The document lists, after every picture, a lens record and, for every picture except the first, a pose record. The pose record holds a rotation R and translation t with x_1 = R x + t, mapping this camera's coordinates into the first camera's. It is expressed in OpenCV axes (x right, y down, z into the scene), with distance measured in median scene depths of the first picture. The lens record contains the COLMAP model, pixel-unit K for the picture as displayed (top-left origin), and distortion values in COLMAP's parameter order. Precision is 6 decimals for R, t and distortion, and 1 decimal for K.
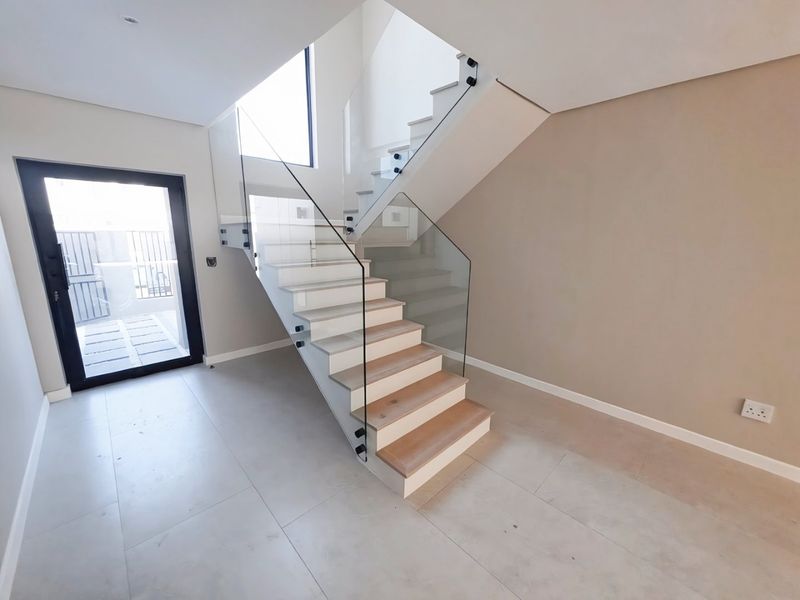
lens RADIAL K [[318.4, 0, 399.6], [0, 318.4, 299.6], [0, 0, 1]] dist [0.000838, -0.000027]
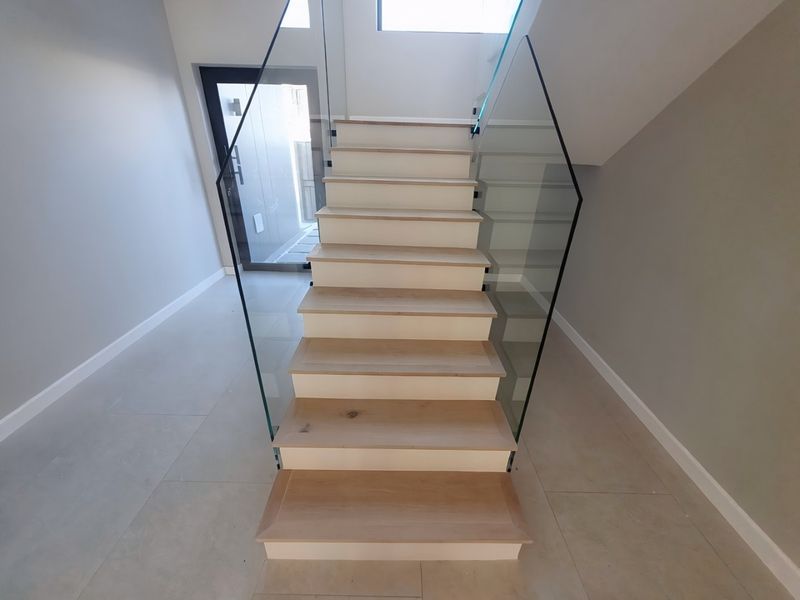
lens RADIAL K [[322.4, 0, 397.9], [0, 322.4, 302.1], [0, 0, 1]] dist [-0.001872, 0.000226]
pose [[0.711816, 0.311347, -0.629588, 0.316570], [-0.159485, 0.944615, 0.286821, -0.074154], [0.684020, -0.103754, 0.722047, 0.519741]]
